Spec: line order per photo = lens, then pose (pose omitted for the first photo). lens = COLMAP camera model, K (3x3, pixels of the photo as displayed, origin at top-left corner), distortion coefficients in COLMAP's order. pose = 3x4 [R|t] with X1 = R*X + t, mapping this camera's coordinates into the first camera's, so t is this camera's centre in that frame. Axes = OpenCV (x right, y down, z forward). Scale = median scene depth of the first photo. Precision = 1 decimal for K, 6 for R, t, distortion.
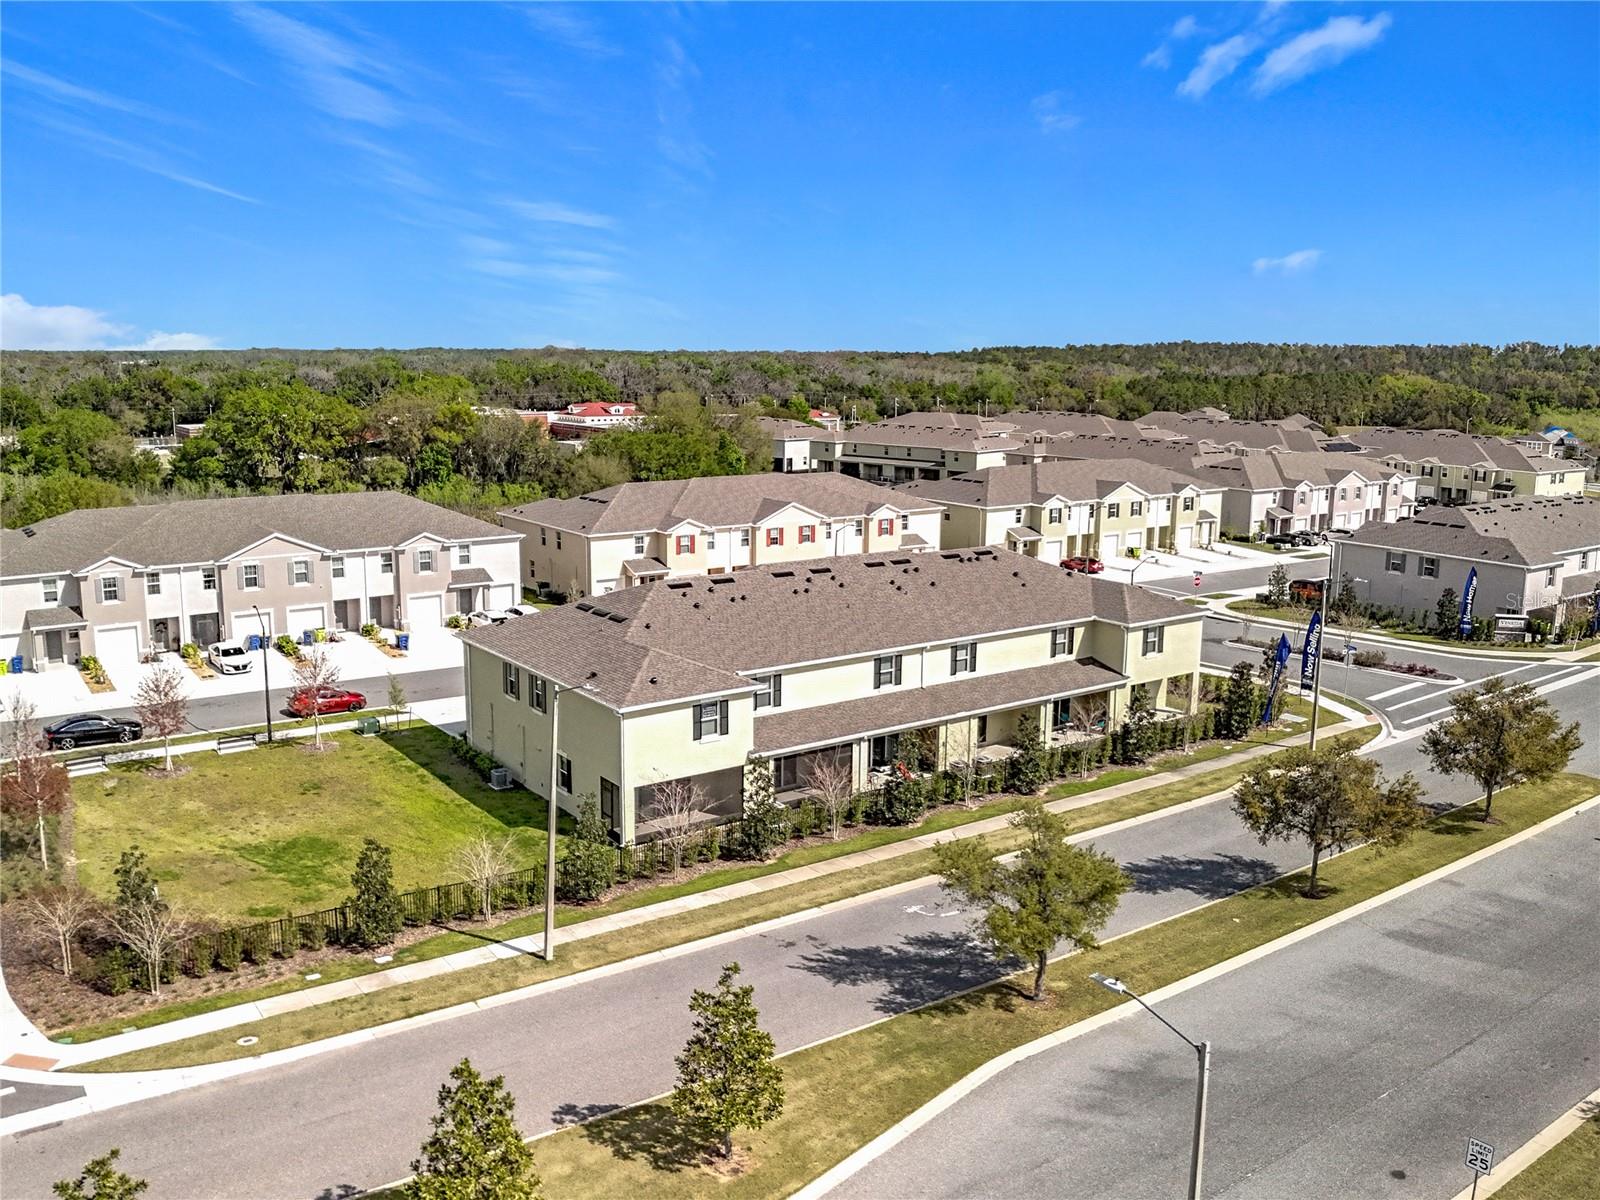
lens RADIAL K [[1341.5, 0, 800.0], [0, 1341.5, 600.0], [0, 0, 1]] dist [-0.061136, -0.063515]
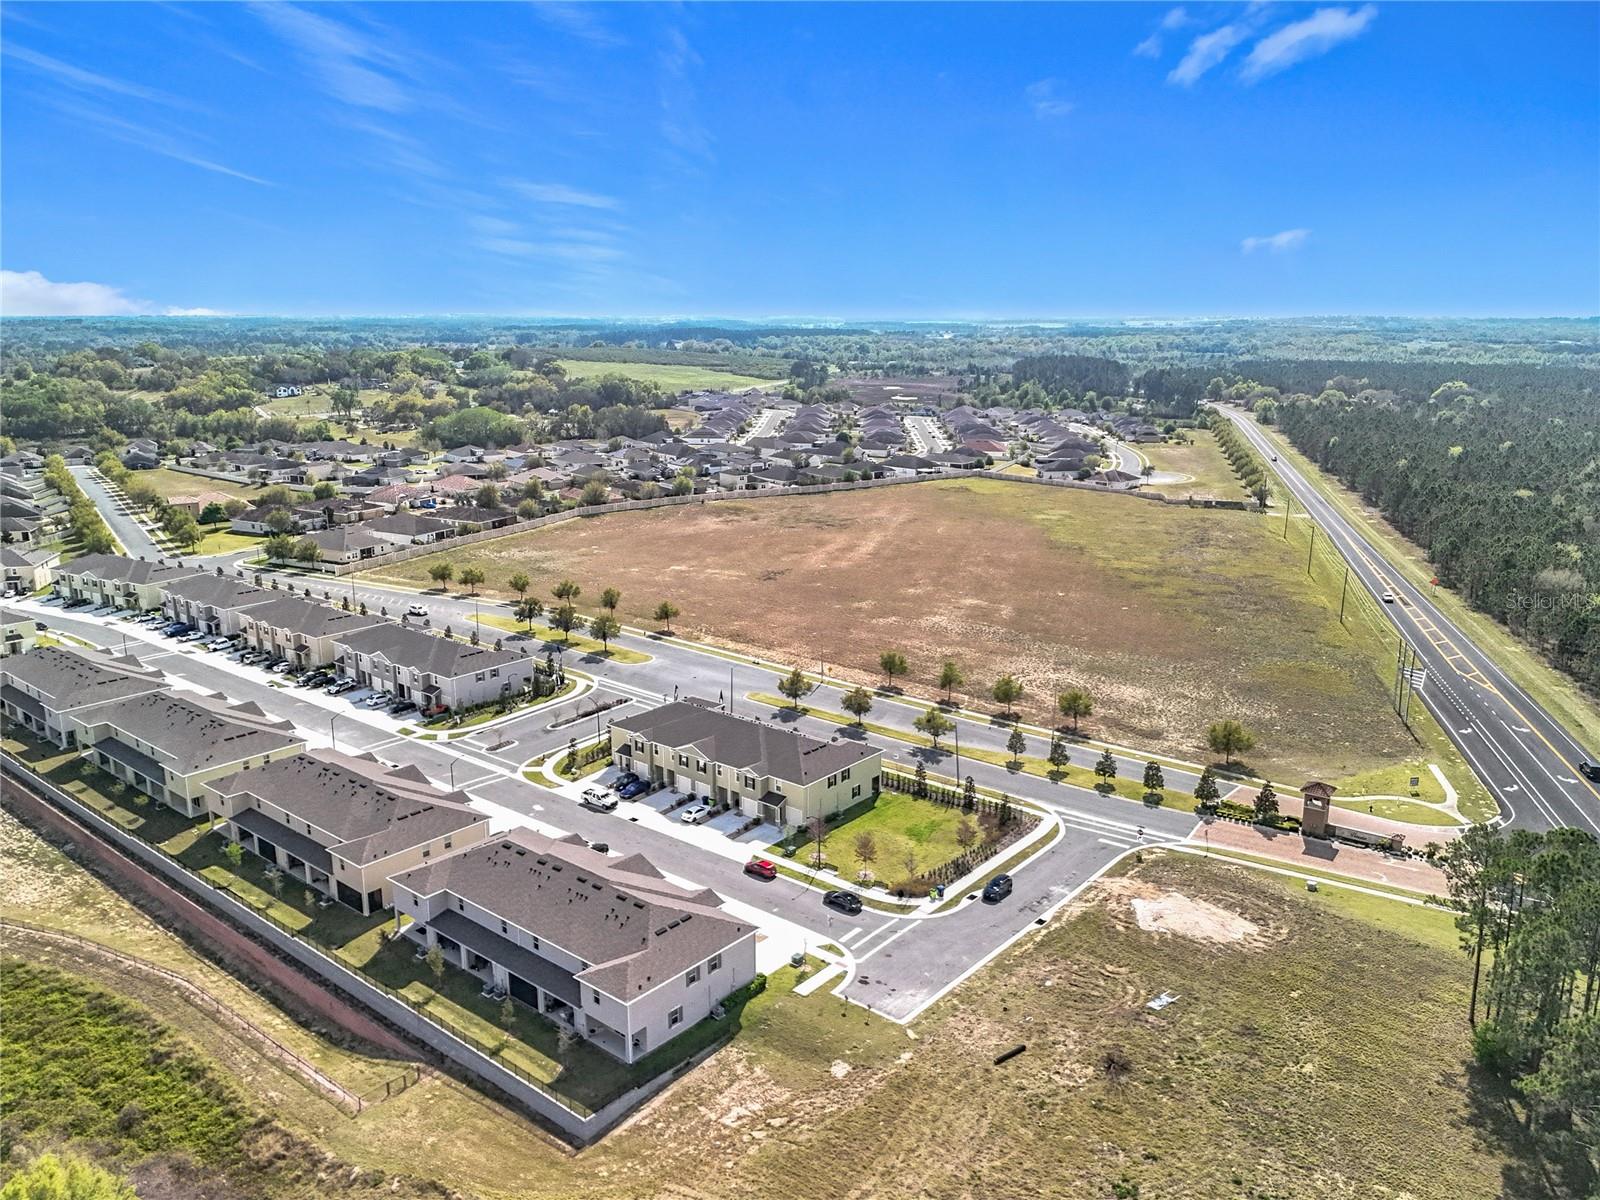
lens RADIAL K [[1204.3, 0, 800.0], [0, 1204.3, 600.0], [0, 0, 1]] dist [0.075488, -0.109432]
pose [[-0.240279, -0.235444, 0.941718, -2.212416], [0.176225, 0.943438, 0.280838, -0.906188], [-0.954573, 0.233434, -0.185197, 1.285221]]
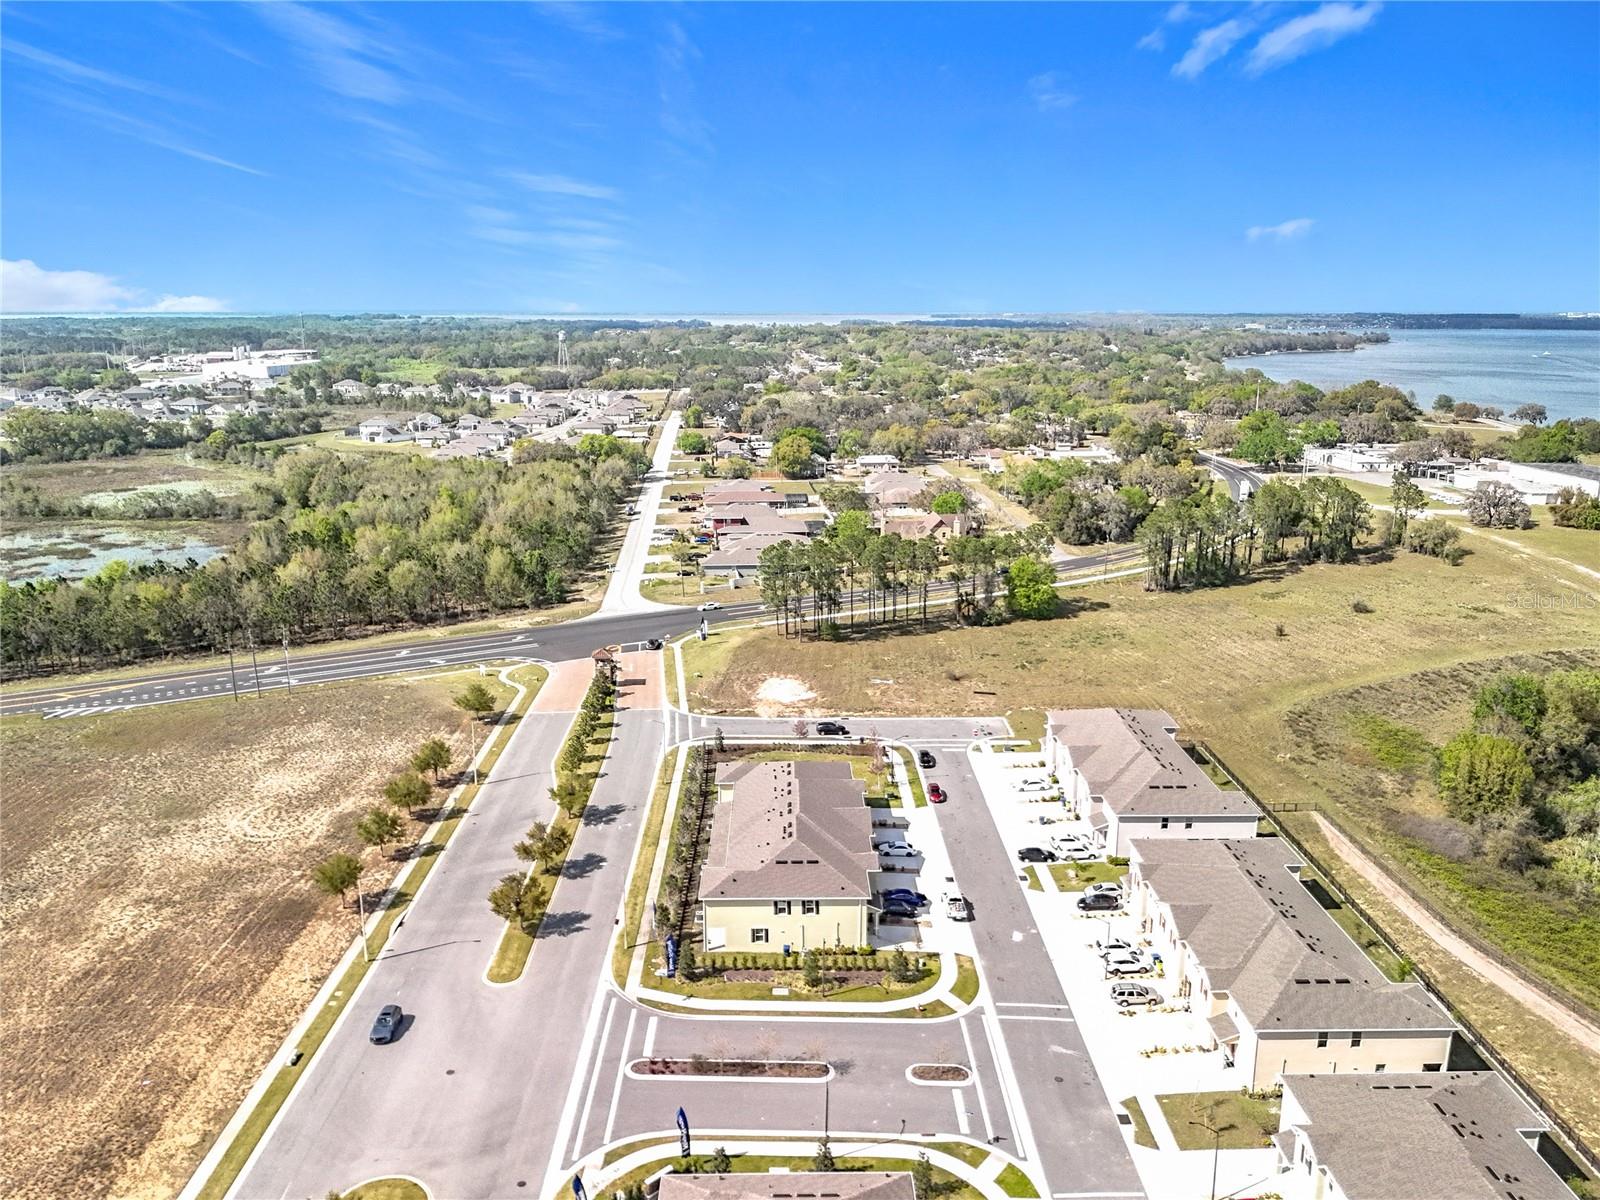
lens RADIAL K [[1204.3, 0, 800.0], [0, 1204.3, 600.0], [0, 0, 1]] dist [0.075488, -0.109432]
pose [[-0.575137, 0.182902, -0.797348, 1.564396], [-0.156039, 0.932262, 0.326403, -0.989023], [0.803038, 0.312144, -0.507639, 1.937064]]
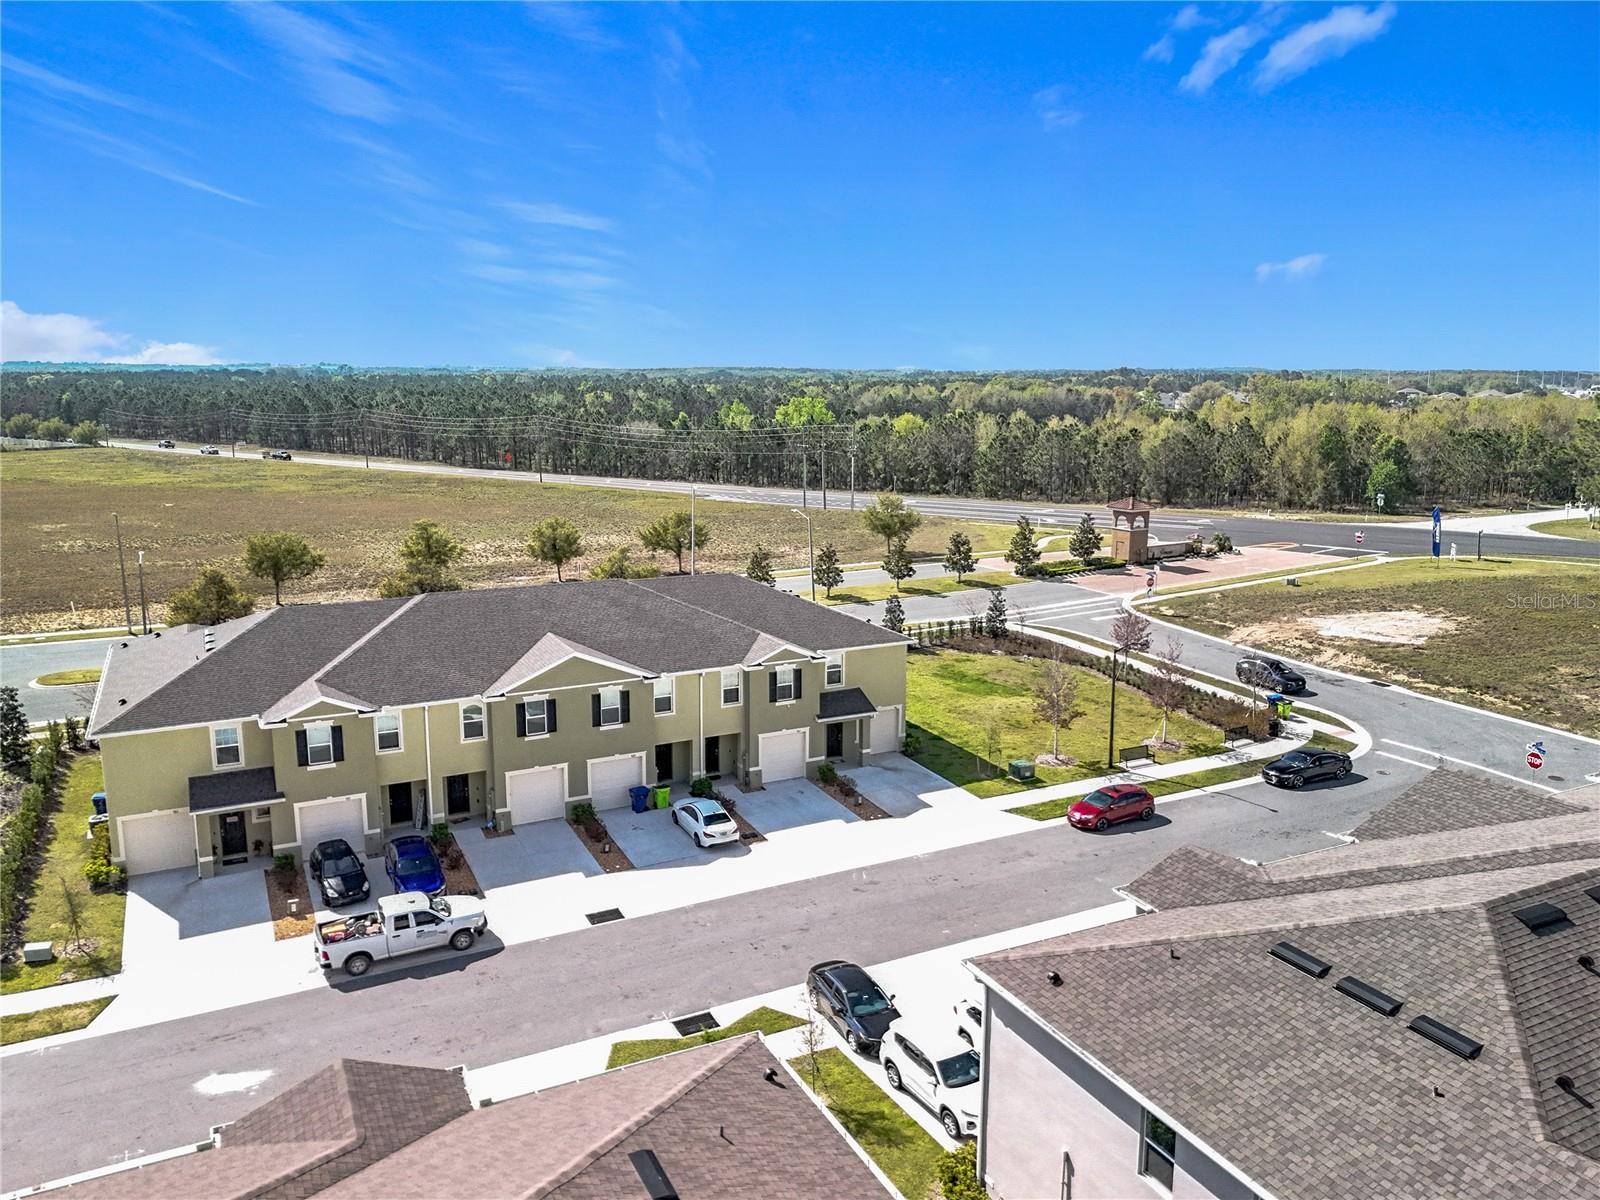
lens RADIAL K [[1196.8, 0, 800.0], [0, 1196.8, 600.0], [0, 0, 1]] dist [0.066794, -0.081390]
pose [[-0.986355, -0.043173, 0.158870, -0.302010], [0.018010, 0.930915, 0.364792, -0.332564], [-0.163644, 0.362676, -0.917435, 1.778059]]
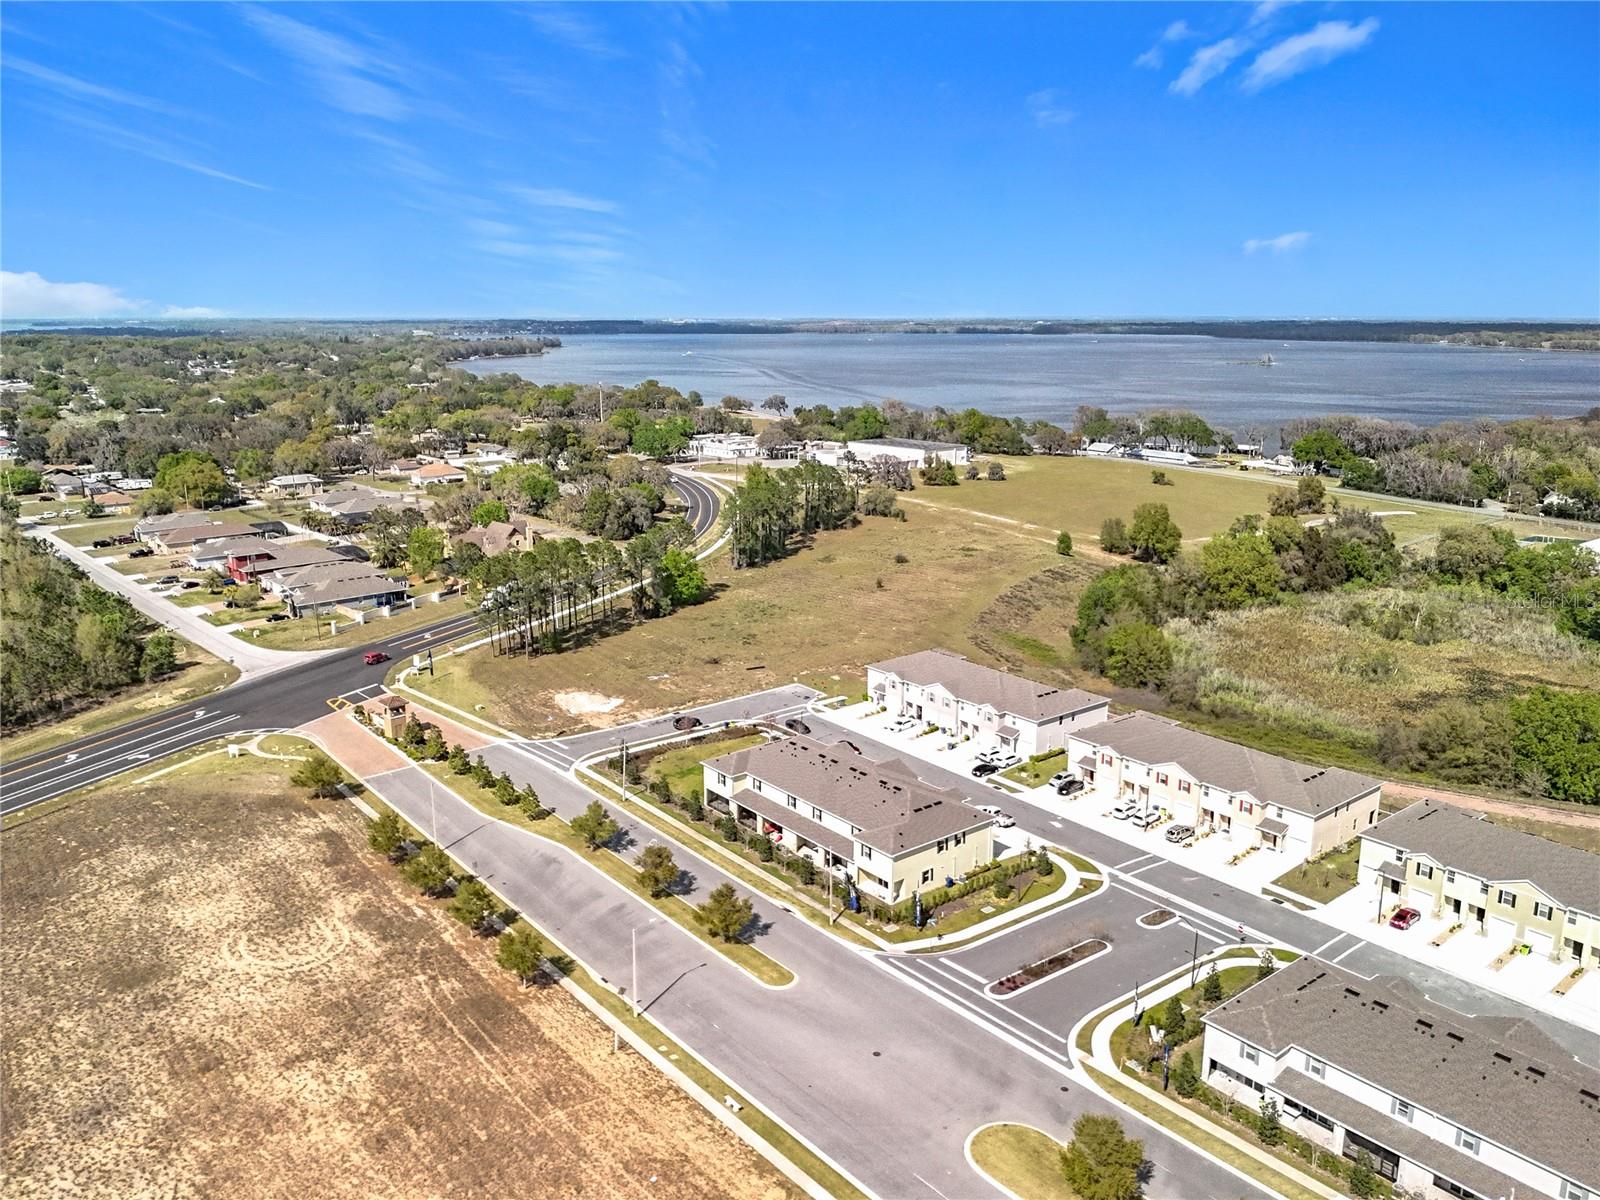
lens RADIAL K [[1215.3, 0, 800.0], [0, 1215.3, 600.0], [0, 0, 1]] dist [0.082232, -0.156443]
pose [[0.050761, 0.218494, -0.974517, 2.110356], [-0.182472, 0.961379, 0.206044, -0.750666], [0.981900, 0.167363, 0.088670, 0.685605]]
